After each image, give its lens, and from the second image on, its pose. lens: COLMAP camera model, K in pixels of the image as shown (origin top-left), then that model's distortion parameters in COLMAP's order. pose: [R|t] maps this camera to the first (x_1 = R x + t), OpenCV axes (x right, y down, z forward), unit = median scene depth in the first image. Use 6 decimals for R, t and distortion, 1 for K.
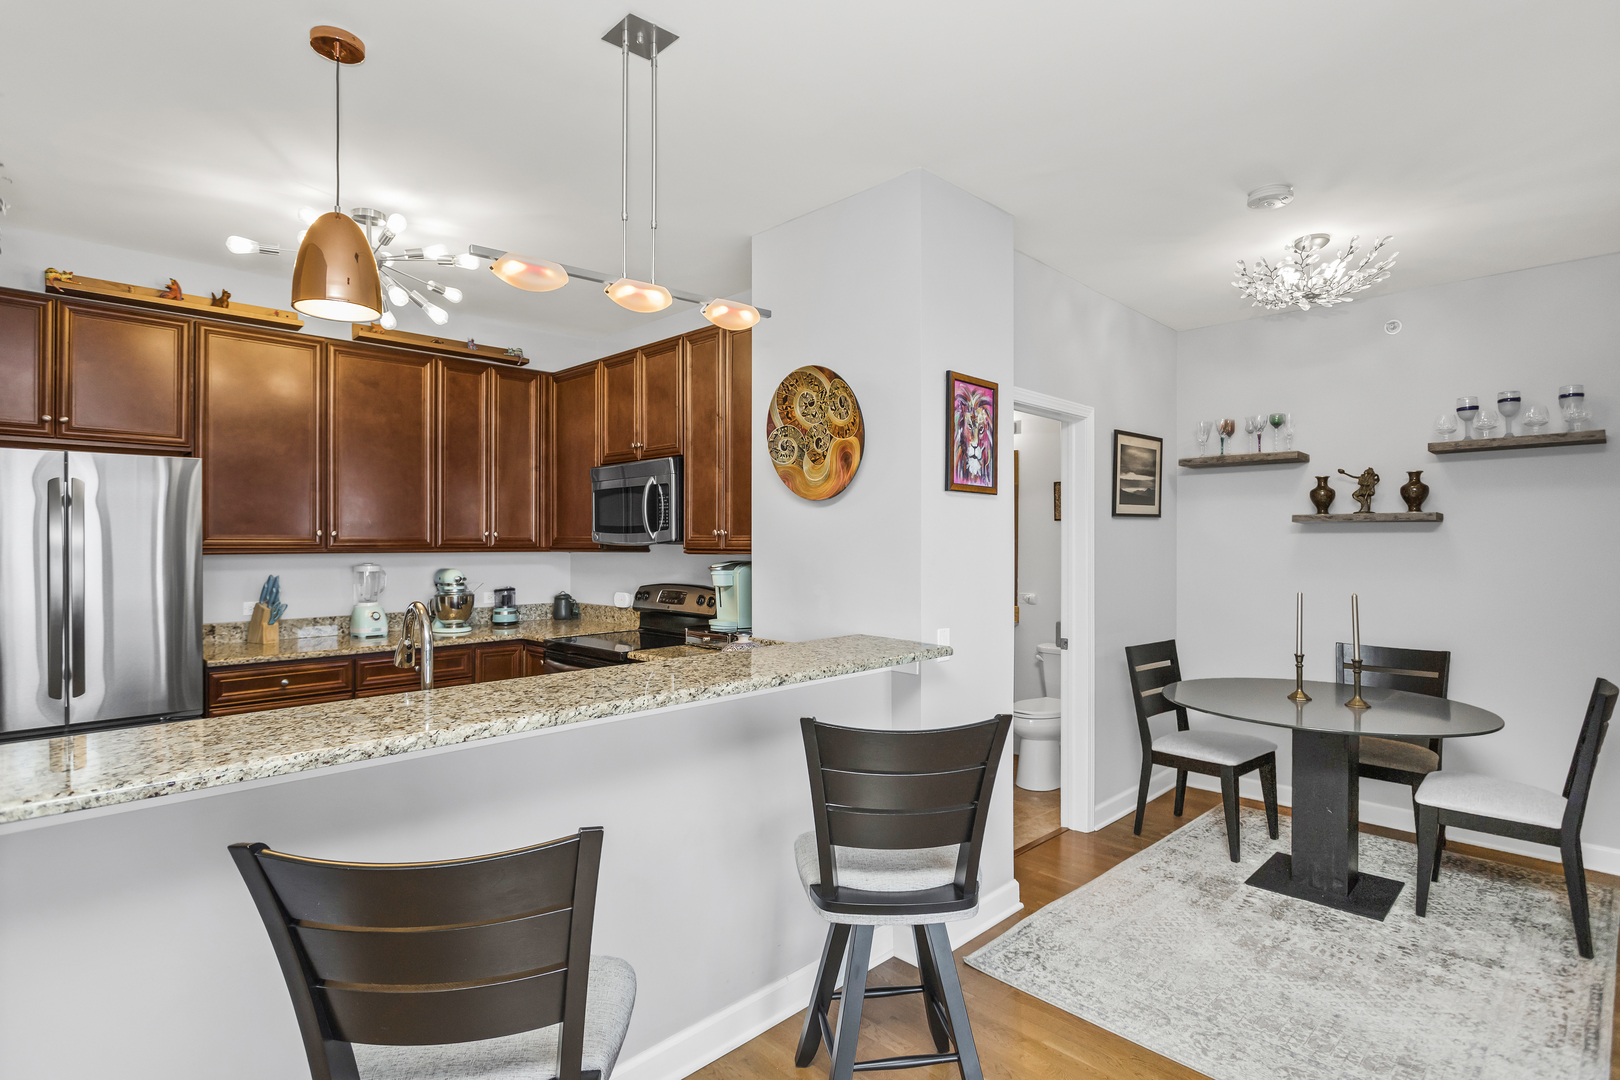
lens RADIAL K [[819.9, 0, 810.0], [0, 819.9, 540.0], [0, 0, 1]] dist [0.003075, 0.001022]
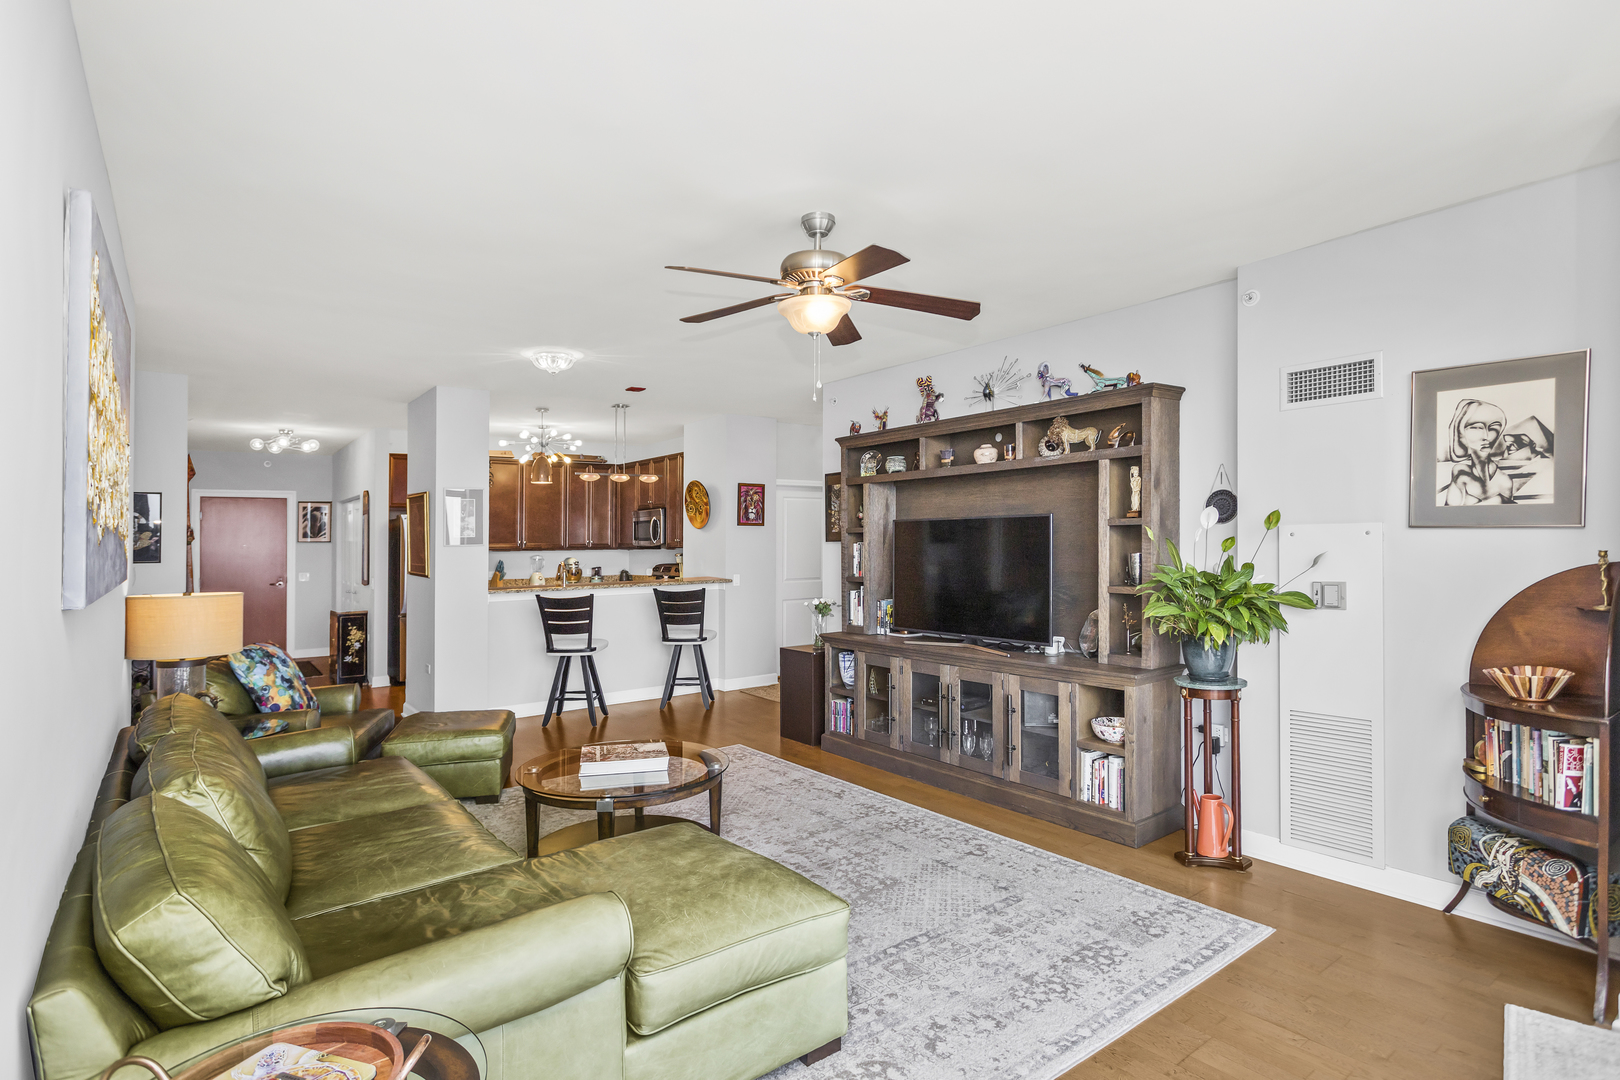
lens RADIAL K [[822.0, 0, 820.1], [0, 822.0, 509.1], [0, 0, 1]] dist [-0.001581, 0.000983]
pose [[0.992261, -0.015360, -0.123218, 0.522591], [0.010316, 0.999087, -0.041467, 0.003160], [0.123743, 0.039875, 0.991513, -1.167453]]
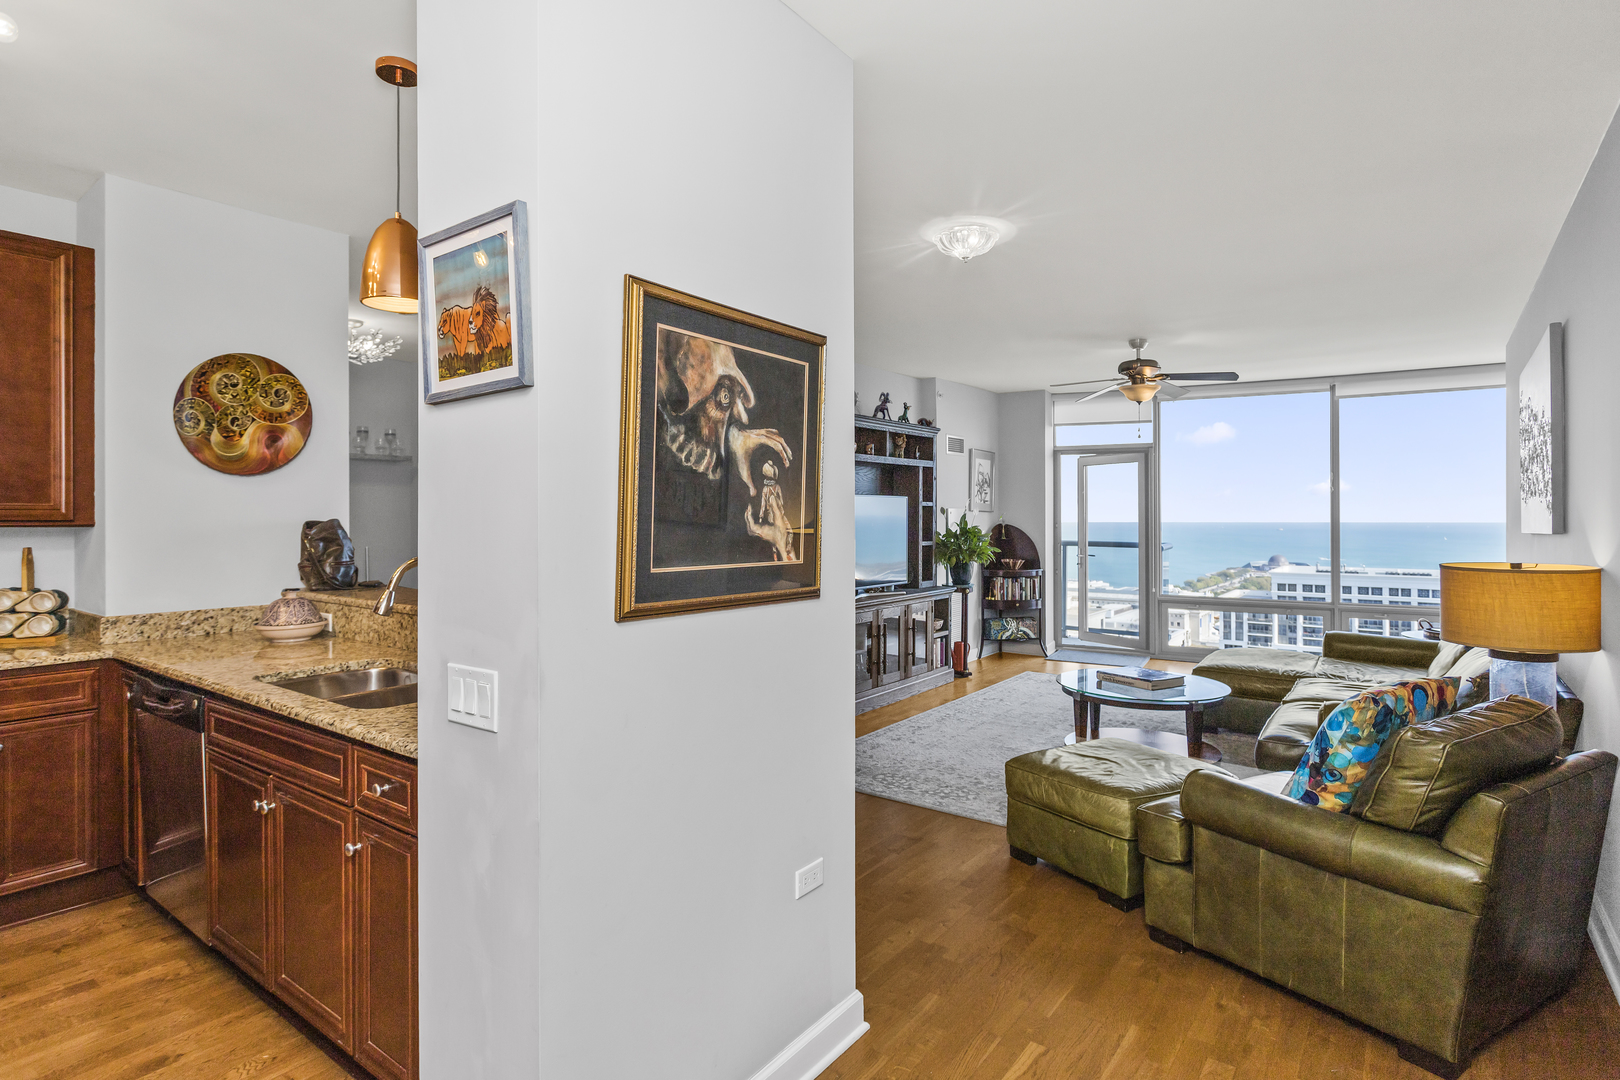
lens RADIAL K [[831.7, 0, 805.8], [0, 831.7, 519.4], [0, 0, 1]] dist [0.006968, 0.001575]
pose [[-0.142254, -0.003563, 0.989824, -0.848202], [0.000149, 0.999993, 0.003621, 0.006294], [-0.989830, 0.000662, -0.142252, 0.284338]]
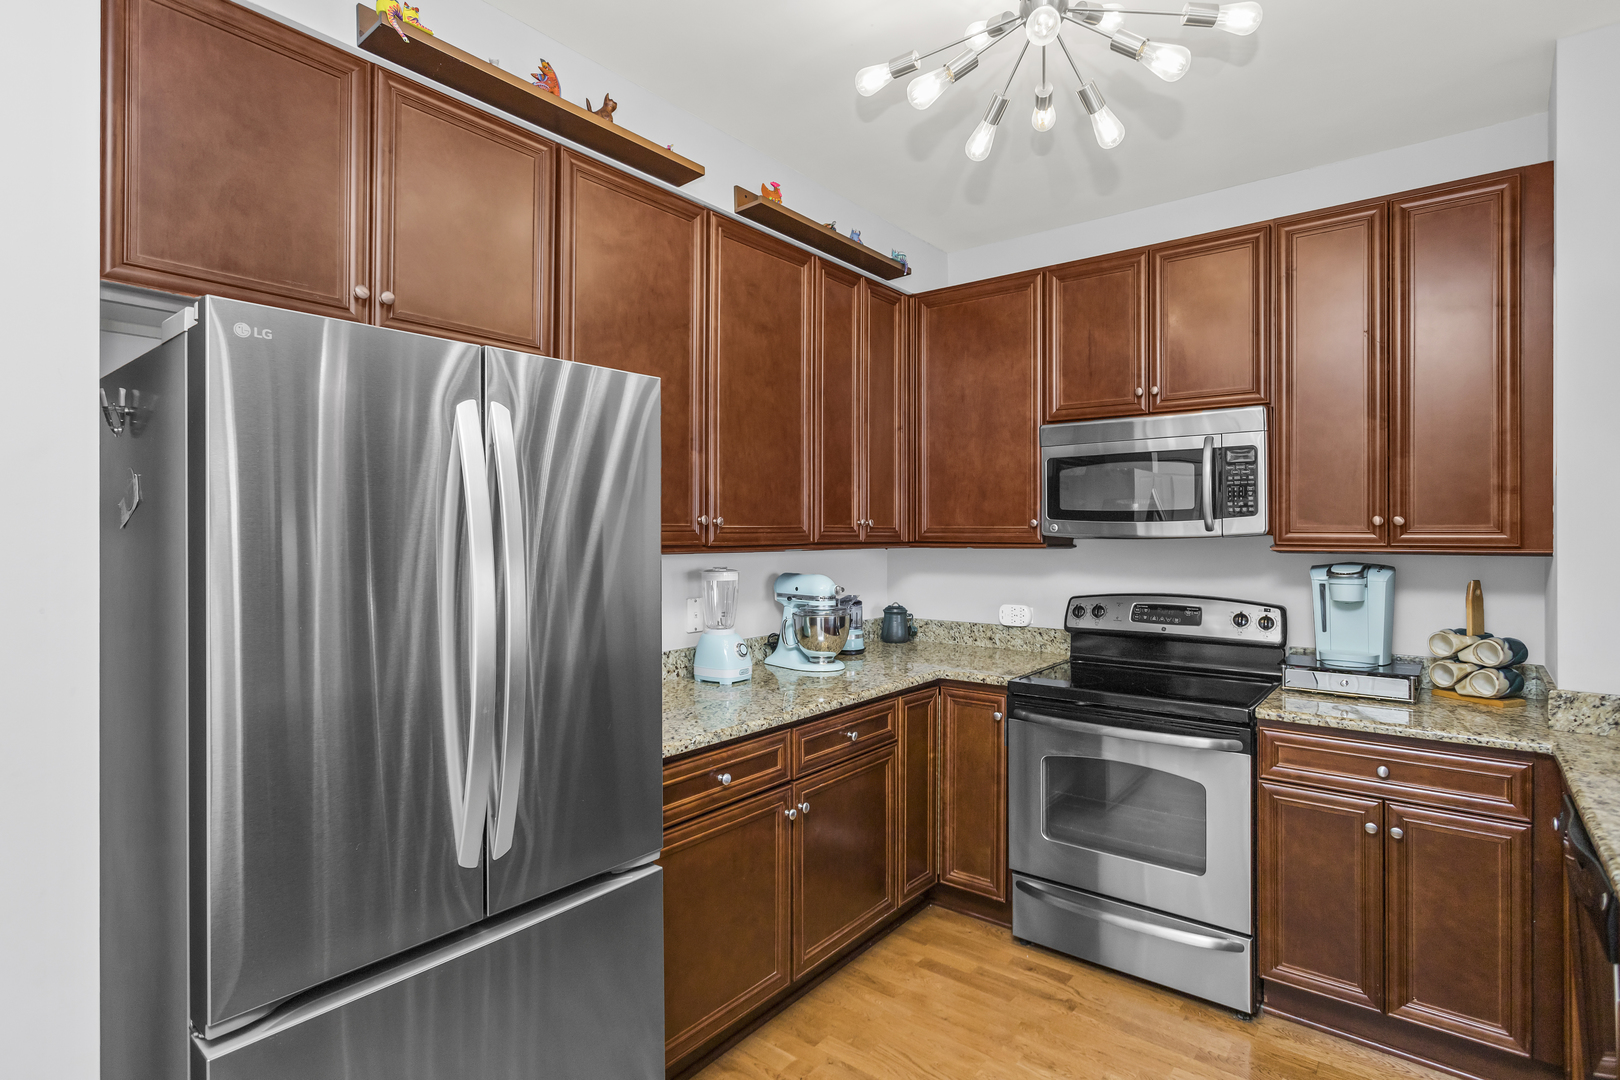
lens RADIAL K [[805.7, 0, 810.0], [0, 805.7, 540.0], [0, 0, 1]] dist [0.002787, 0.000832]
pose [[0.992440, -0.003387, 0.122683, -0.545091], [0.002025, 0.999935, 0.011220, -0.001045], [-0.122713, -0.010886, 0.992382, 0.362304]]
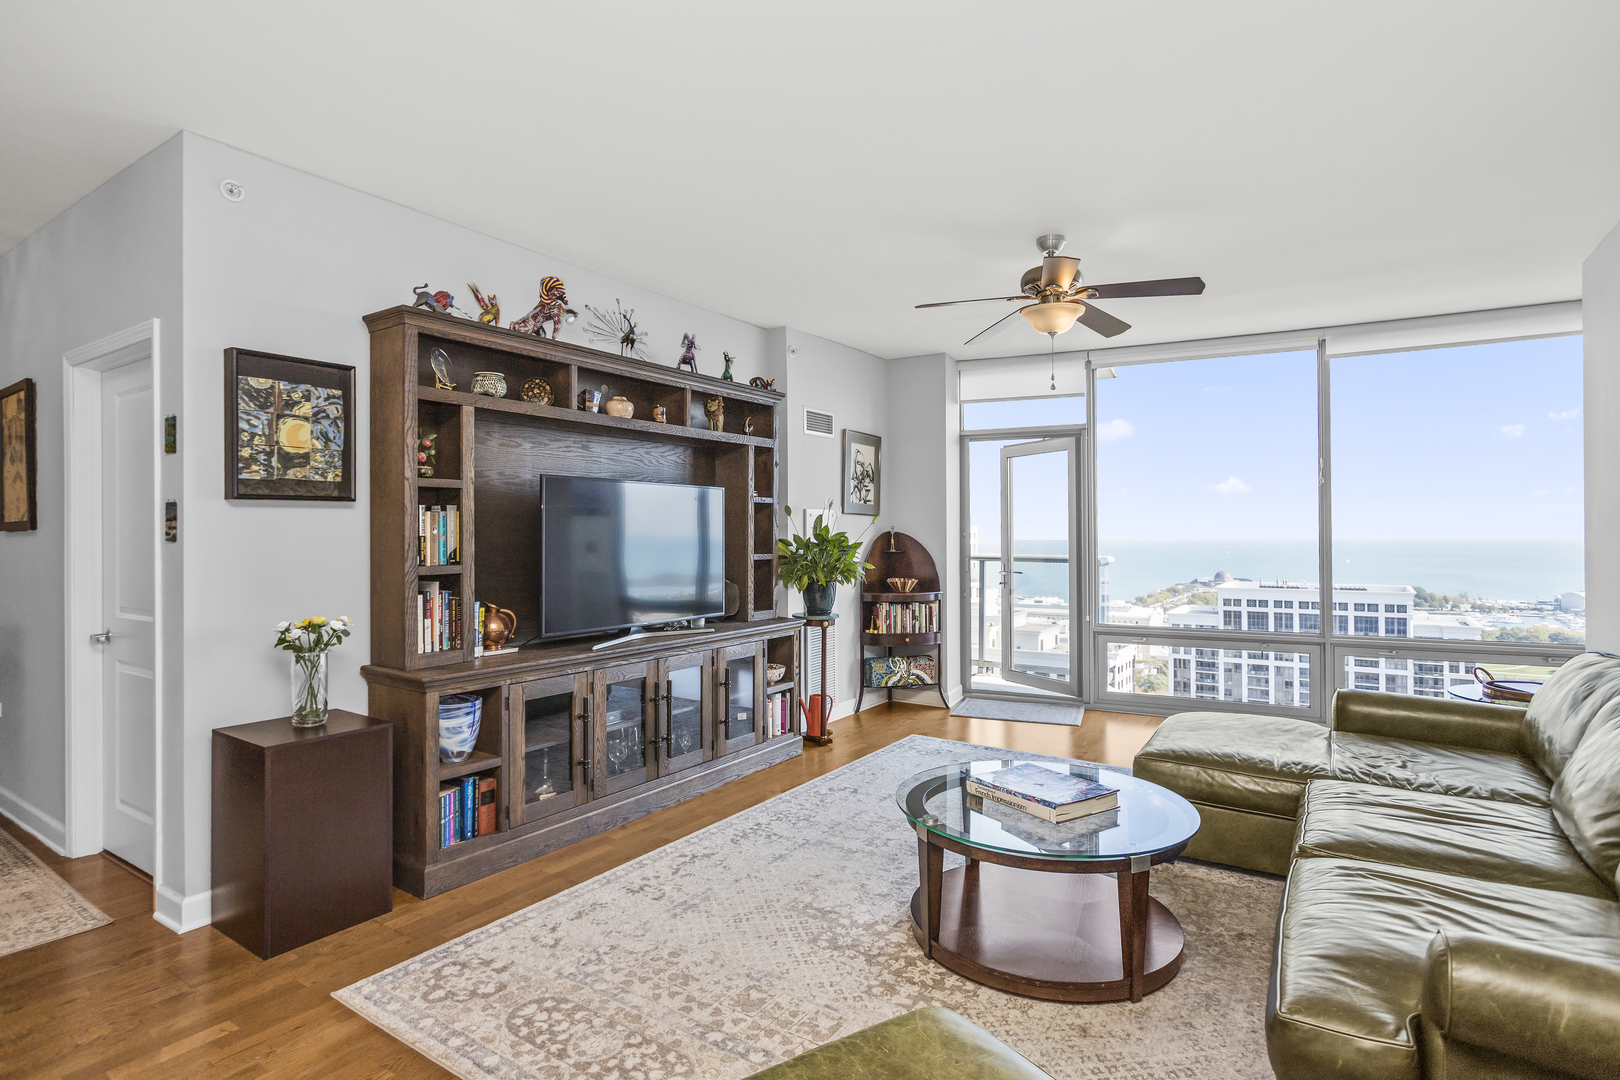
lens RADIAL K [[819.9, 0, 810.0], [0, 819.9, 540.0], [0, 0, 1]] dist [0.003075, 0.001022]
pose [[-0.190341, -0.004938, 0.981706, -0.367177], [0.002769, 0.999981, 0.005567, 0.030770], [-0.981714, 0.003778, -0.190323, -0.039994]]
